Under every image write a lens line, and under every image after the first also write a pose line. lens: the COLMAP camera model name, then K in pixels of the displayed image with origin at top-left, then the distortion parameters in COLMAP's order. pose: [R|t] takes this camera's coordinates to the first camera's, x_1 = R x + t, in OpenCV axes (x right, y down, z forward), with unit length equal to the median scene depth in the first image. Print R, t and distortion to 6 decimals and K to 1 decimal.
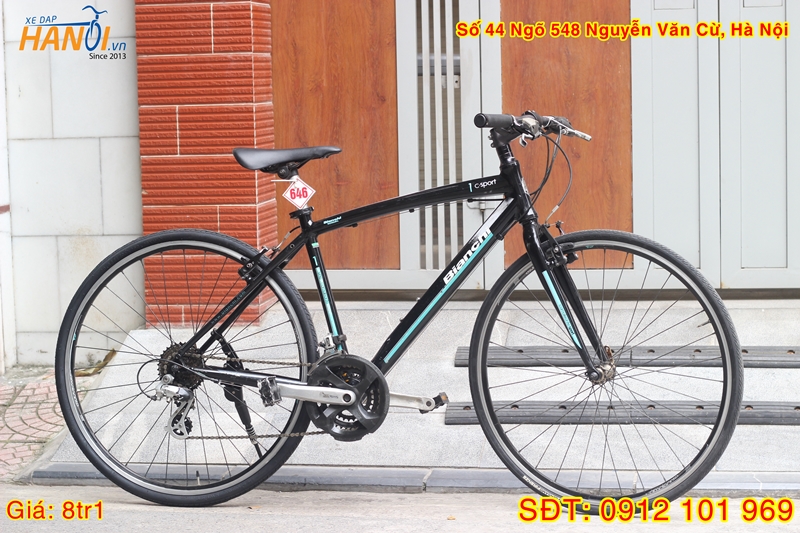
lens RADIAL K [[1898.7, 0, 392.6], [0, 1898.7, 265.7], [0, 0, 1]] dist [-0.076670, 0.000000]
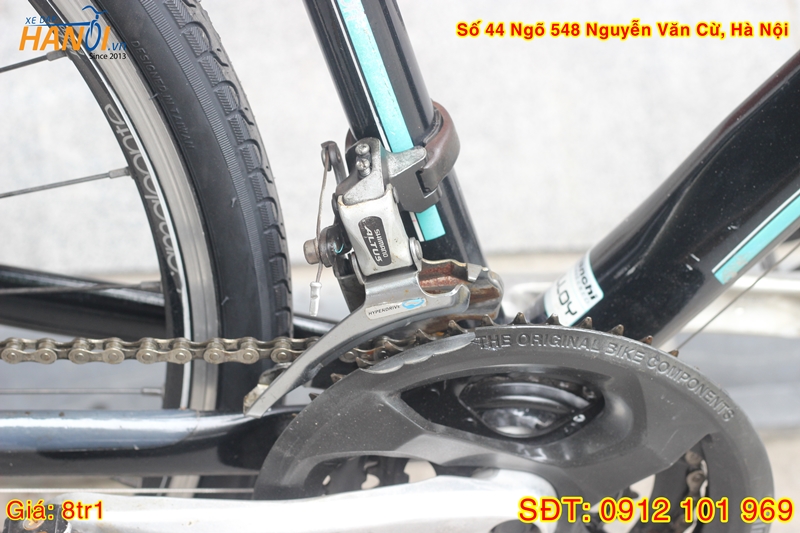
lens RADIAL K [[1898.7, 0, 399.9], [0, 1898.7, 264.7], [0, 0, 1]] dist [-0.076670, 0.000000]
pose [[0.966104, -0.169389, 0.194806, -0.060570], [0.003549, 0.763264, 0.646077, -0.053733], [-0.258127, -0.623486, 0.737994, 0.875894]]
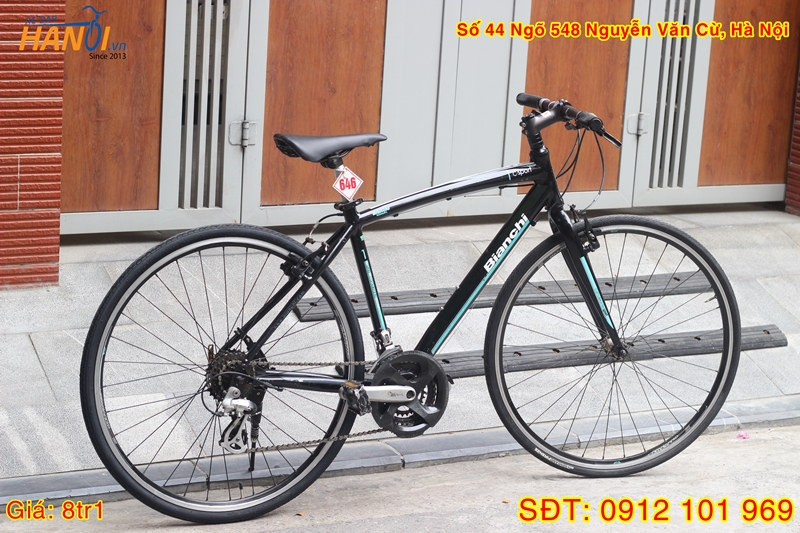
lens RADIAL K [[1898.7, 0, 400.4], [0, 1898.7, 264.7], [0, 0, 1]] dist [-0.076670, 0.000000]
pose [[0.786612, -0.067994, 0.613692, -0.611802], [-0.016566, 0.991236, 0.131058, -0.122561], [-0.617225, -0.113258, 0.778592, 0.241703]]
